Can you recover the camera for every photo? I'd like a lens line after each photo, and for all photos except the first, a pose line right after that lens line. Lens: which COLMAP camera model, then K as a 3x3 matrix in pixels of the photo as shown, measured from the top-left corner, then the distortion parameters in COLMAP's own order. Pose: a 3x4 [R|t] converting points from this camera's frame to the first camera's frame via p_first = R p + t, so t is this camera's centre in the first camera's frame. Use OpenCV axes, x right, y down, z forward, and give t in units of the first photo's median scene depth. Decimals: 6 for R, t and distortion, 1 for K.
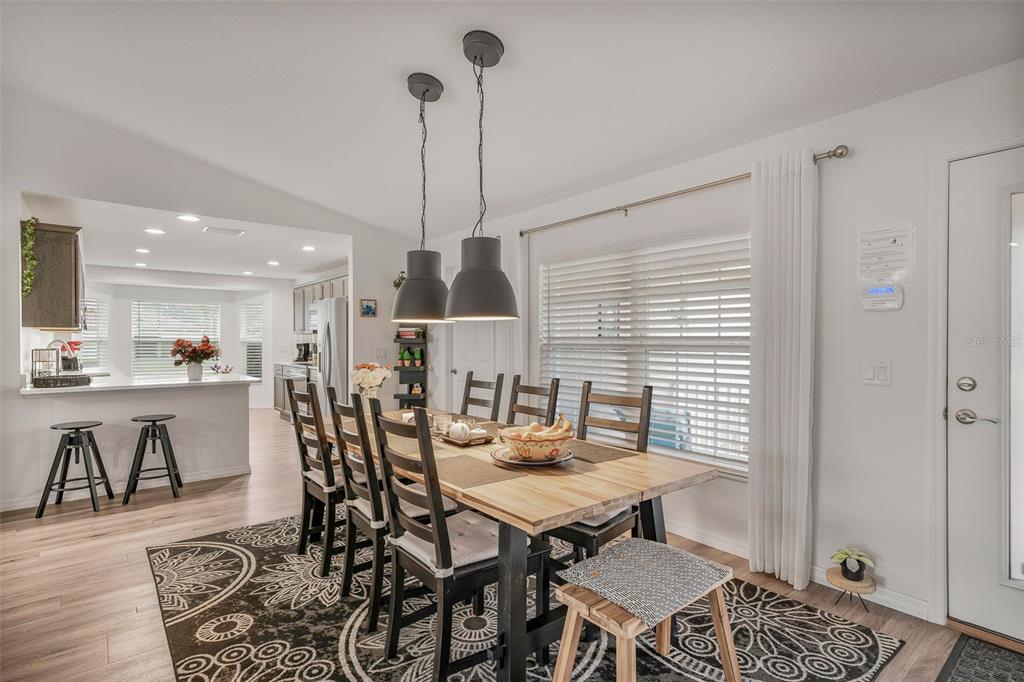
lens RADIAL K [[529.7, 0, 512.0], [0, 529.7, 341.0], [0, 0, 1]] dist [0.001784, 0.001600]
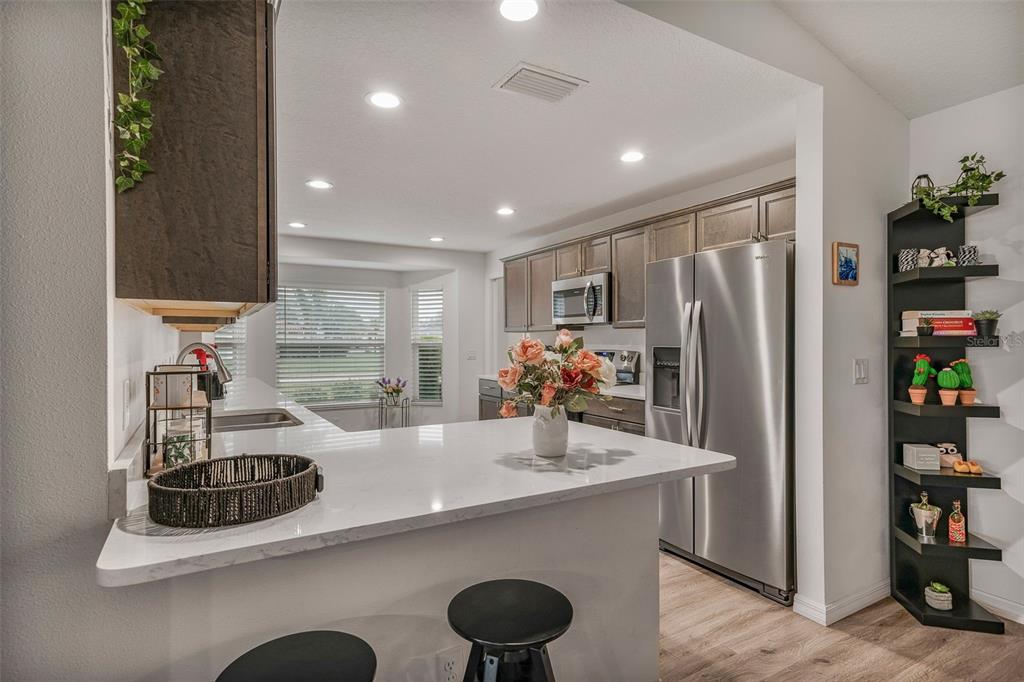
lens RADIAL K [[529.7, 0, 512.0], [0, 529.7, 341.0], [0, 0, 1]] dist [0.001784, 0.001600]
pose [[0.991017, -0.002842, -0.133707, -0.637634], [0.002826, 0.999996, -0.000306, -0.000251], [0.133707, -0.000075, 0.991021, 0.707077]]
